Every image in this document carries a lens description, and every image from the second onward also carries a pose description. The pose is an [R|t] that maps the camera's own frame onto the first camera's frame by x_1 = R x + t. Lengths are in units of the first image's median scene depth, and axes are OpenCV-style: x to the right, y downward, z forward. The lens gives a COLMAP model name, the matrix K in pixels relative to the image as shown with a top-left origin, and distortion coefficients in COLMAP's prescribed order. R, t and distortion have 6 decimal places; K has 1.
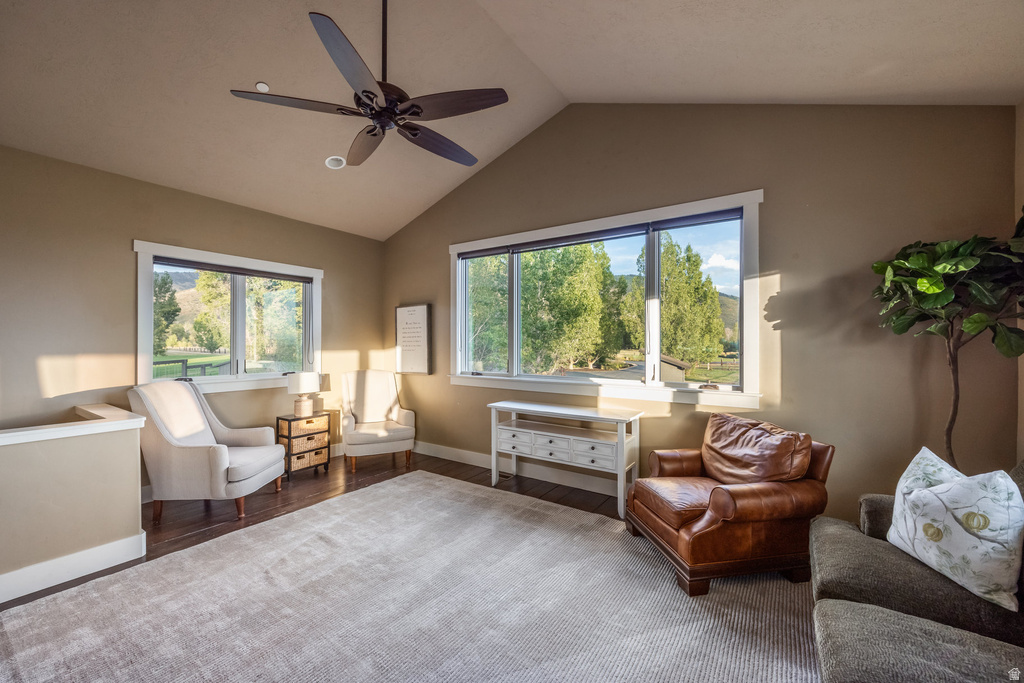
lens RADIAL K [[404.8, 0, 506.4], [0, 404.8, 340.4], [0, 0, 1]] dist [0.000892, 0.000174]
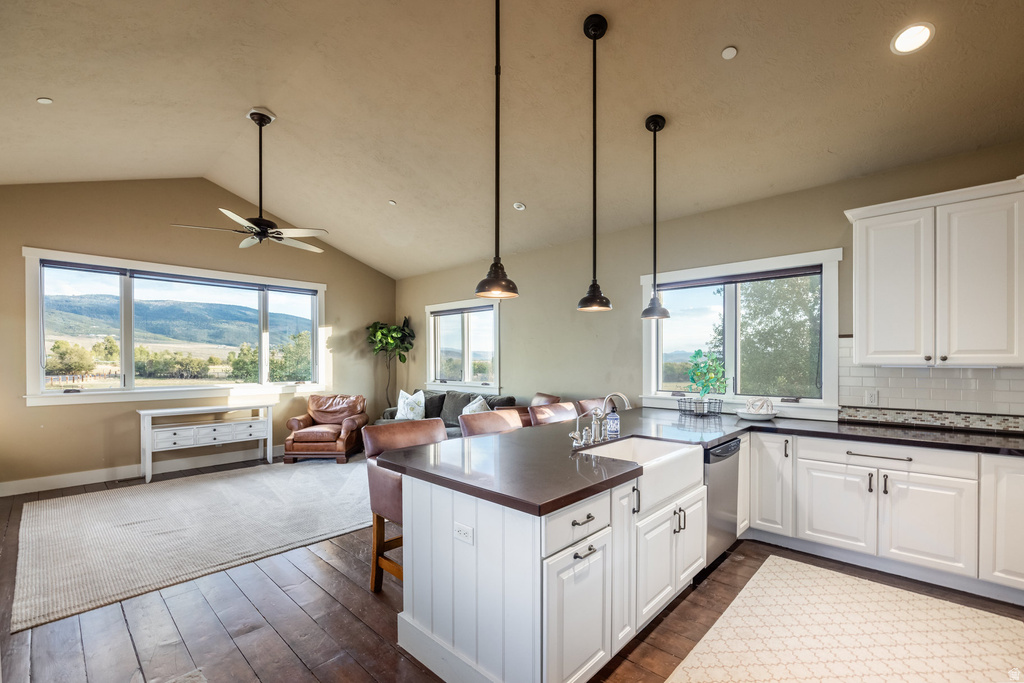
lens RADIAL K [[439.1, 0, 503.9], [0, 439.1, 364.1], [0, 0, 1]] dist [-0.001116, -0.000126]
pose [[0.141774, -0.000162, 0.989899, -1.487276], [-0.001643, 0.999999, 0.000399, 0.030657], [-0.989898, -0.001683, 0.141774, -0.218716]]
